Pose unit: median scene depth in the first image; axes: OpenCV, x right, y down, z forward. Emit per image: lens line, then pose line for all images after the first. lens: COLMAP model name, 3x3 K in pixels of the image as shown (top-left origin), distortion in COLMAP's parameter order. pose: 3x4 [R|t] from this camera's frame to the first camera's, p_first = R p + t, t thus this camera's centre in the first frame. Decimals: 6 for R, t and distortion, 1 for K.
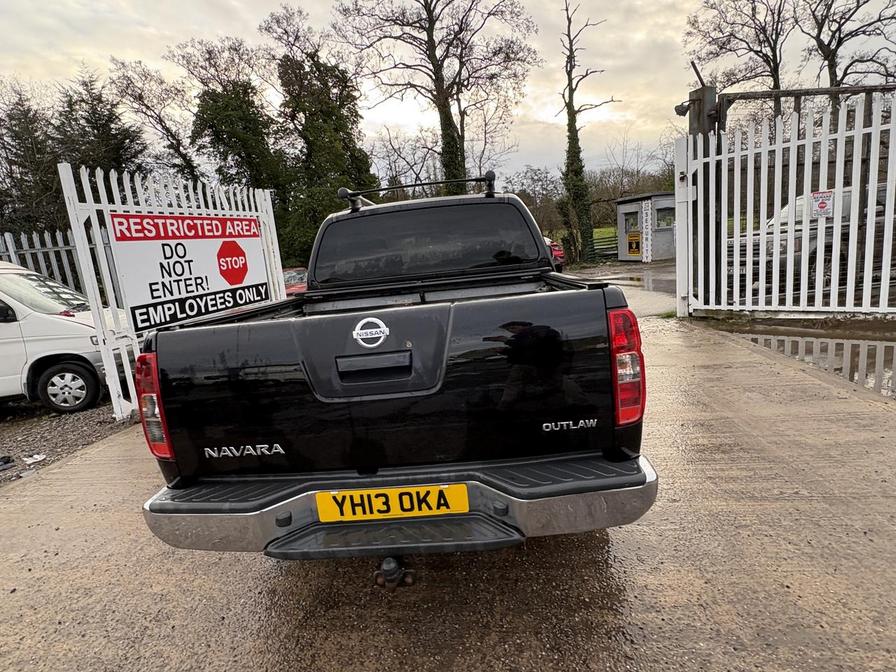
lens RADIAL K [[474.2, 0, 449.0], [0, 474.2, 332.7], [0, 0, 1]] dist [0.003298, -0.002293]
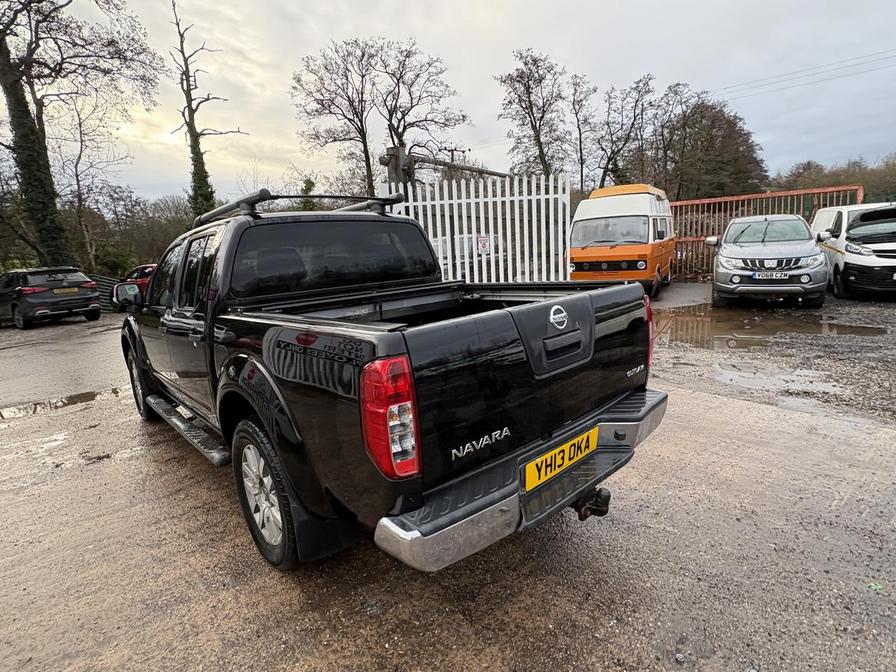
lens RADIAL K [[474.2, 0, 448.8], [0, 474.2, 331.4], [0, 0, 1]] dist [0.003298, -0.002293]
pose [[0.696225, -0.066677, 0.714720, -0.291587], [0.115865, 0.993059, -0.020223, 0.006574], [-0.708411, 0.096891, 0.699118, 0.078577]]
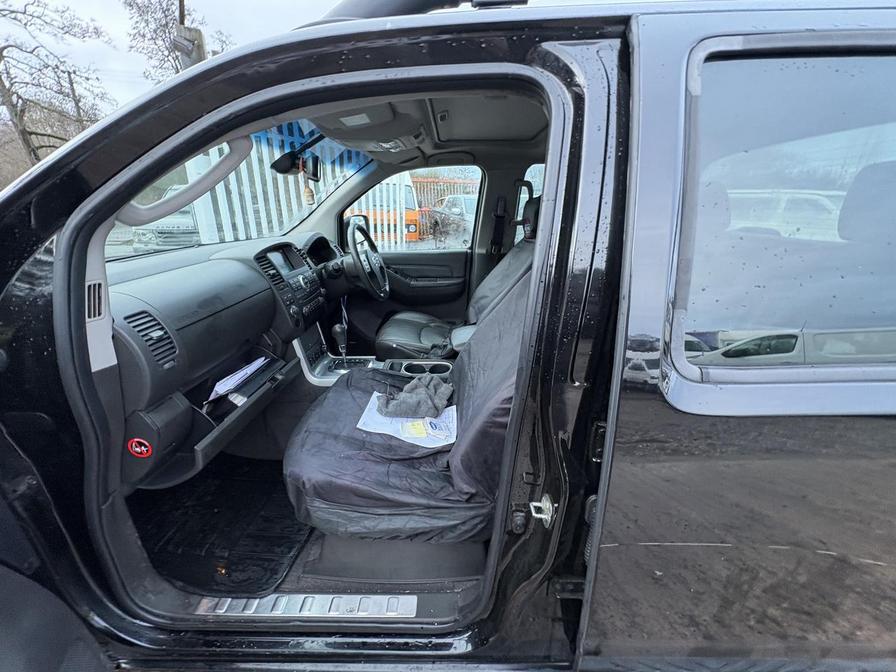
lens RADIAL K [[356.7, 0, 446.9], [0, 356.7, 338.0], [0, 0, 1]] dist [-0.000298, 0.000012]
pose [[-0.049111, -0.250675, 0.966825, -0.209913], [0.162701, 0.953055, 0.255370, -0.095048], [-0.985452, 0.169845, -0.006021, 0.661132]]
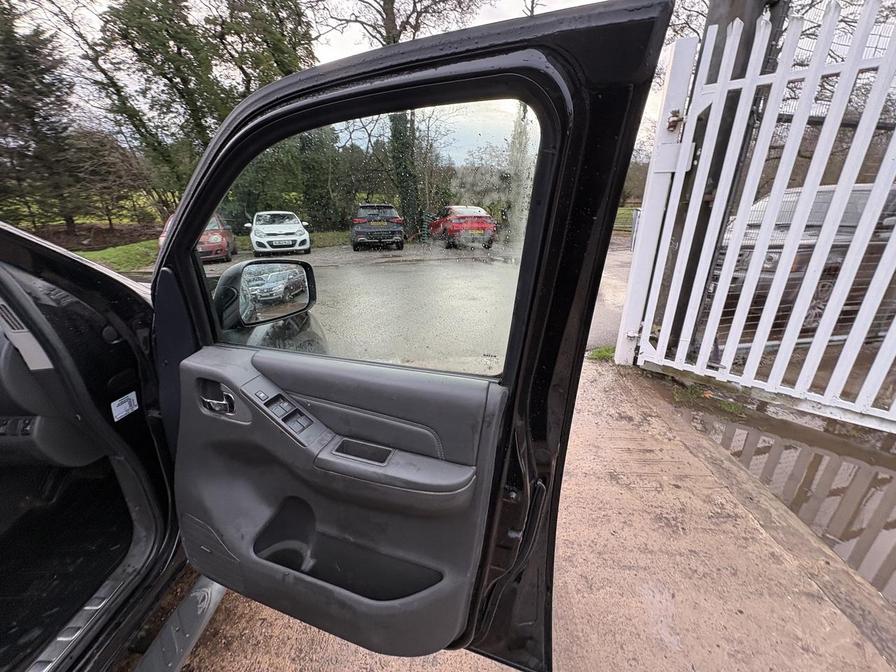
lens RADIAL K [[356.7, 0, 447.3], [0, 356.7, 336.5], [0, 0, 1]] dist [-0.000298, 0.000012]
pose [[0.992661, 0.077154, 0.093116, 0.230143], [-0.091606, 0.982441, 0.162536, -0.139736], [-0.078940, -0.169873, 0.982299, 0.610070]]
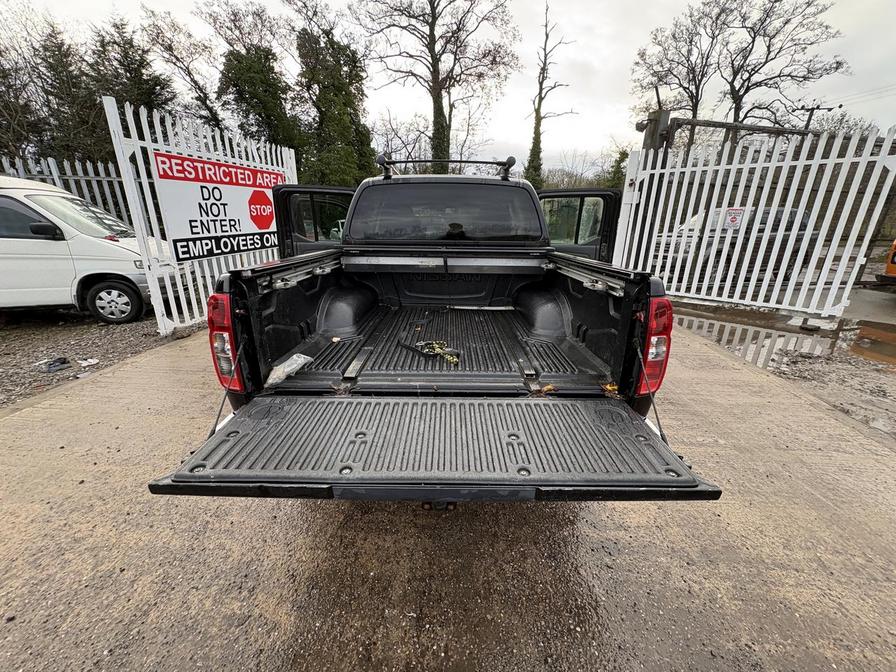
lens RADIAL K [[356.7, 0, 447.6], [0, 356.7, 336.0], [0, 0, 1]] dist [-0.000298, 0.000012]
pose [[0.991677, 0.088301, 0.093701, -0.050279], [-0.100586, 0.985628, 0.135718, -0.005515], [-0.080370, -0.144013, 0.986307, 0.041741]]
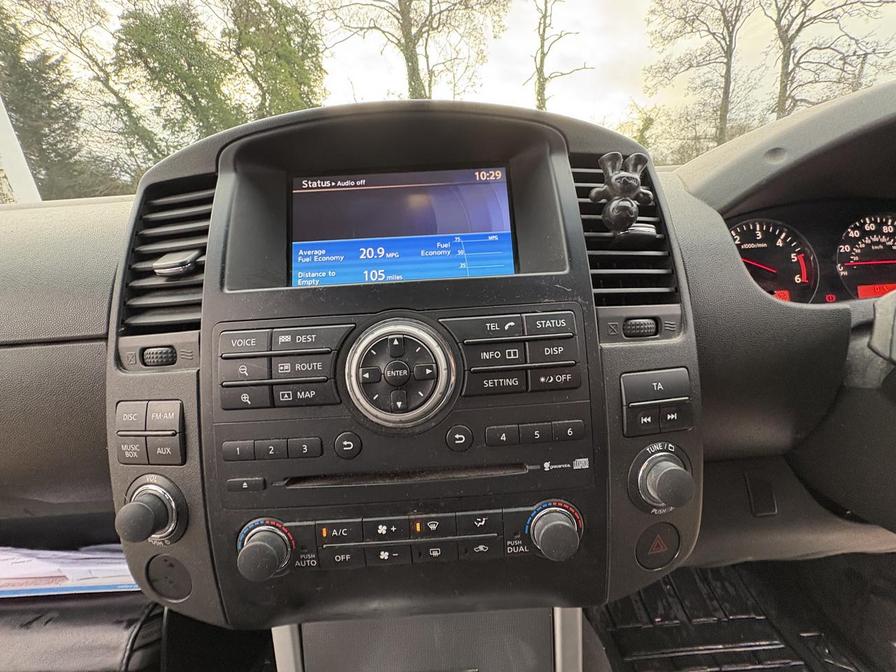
lens RADIAL K [[356.7, 0, 447.6], [0, 356.7, 339.3], [0, 0, 1]] dist [-0.000298, 0.000012]
pose [[0.994749, 0.017566, 0.100823, -0.003064], [-0.031606, 0.989733, 0.139392, -0.091621], [-0.097339, -0.141847, 0.985091, 0.708514]]
